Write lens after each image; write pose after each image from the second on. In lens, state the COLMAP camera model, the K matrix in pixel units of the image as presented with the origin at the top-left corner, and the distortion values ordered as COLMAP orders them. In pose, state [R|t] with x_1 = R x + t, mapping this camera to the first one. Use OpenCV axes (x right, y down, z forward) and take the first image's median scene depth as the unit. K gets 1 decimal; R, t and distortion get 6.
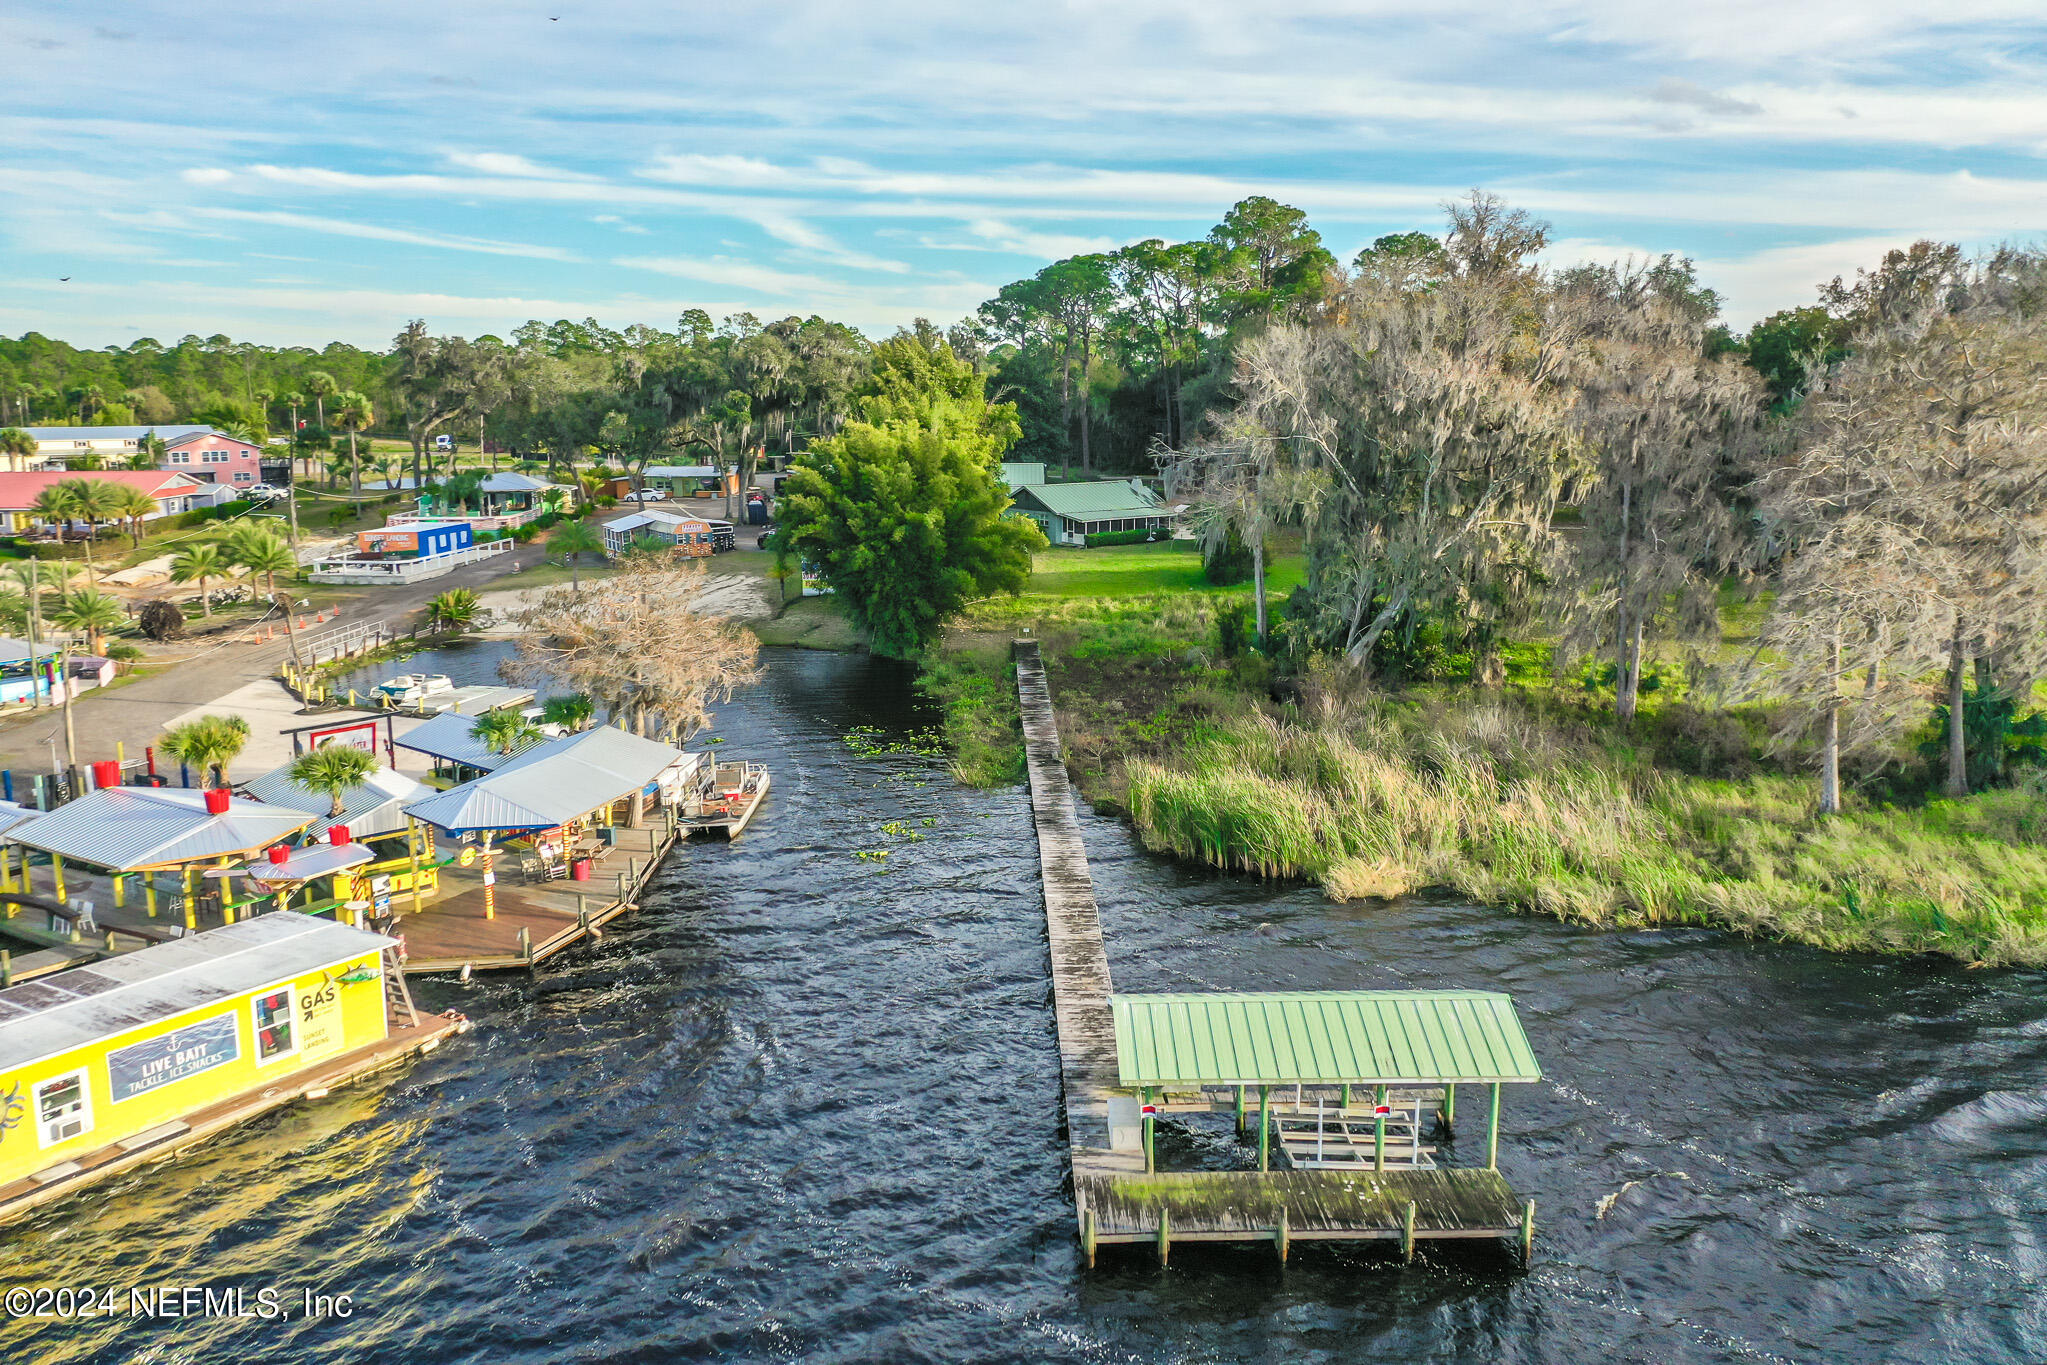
lens RADIAL K [[1581.8, 0, 1032.7], [0, 1581.8, 684.1], [0, 0, 1]] dist [0.026696, -0.005264]
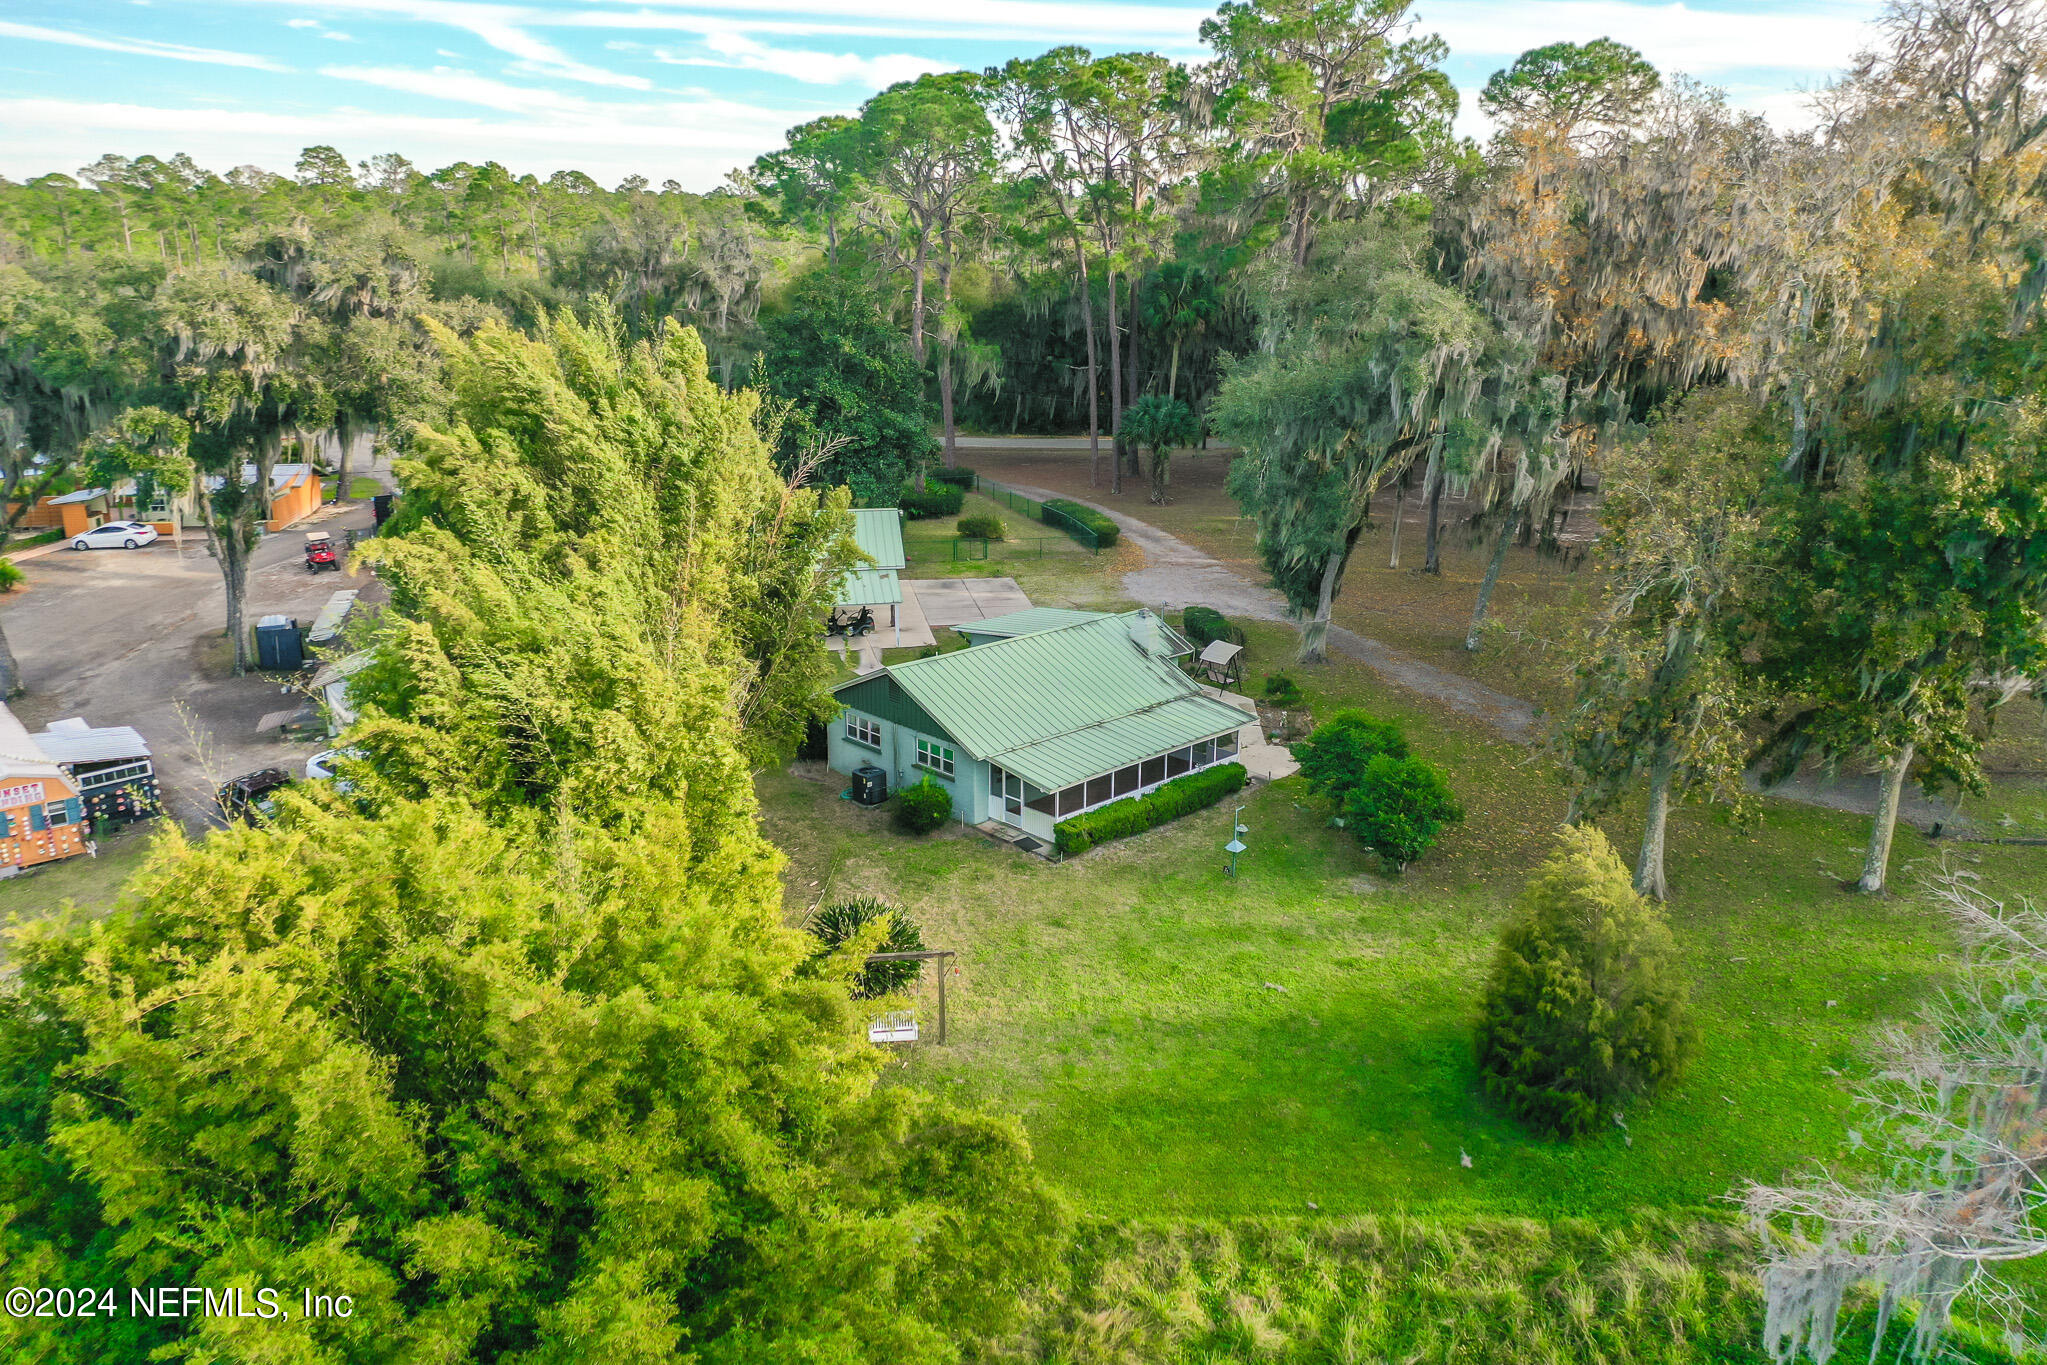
lens RADIAL K [[1581.8, 0, 1012.5], [0, 1581.8, 676.6], [0, 0, 1]] dist [0.026696, -0.005264]
pose [[0.992398, -0.030047, 0.119345, -0.015461], [0.018232, 0.994932, 0.098880, -0.115959], [-0.121711, -0.095953, 0.987917, 0.430792]]
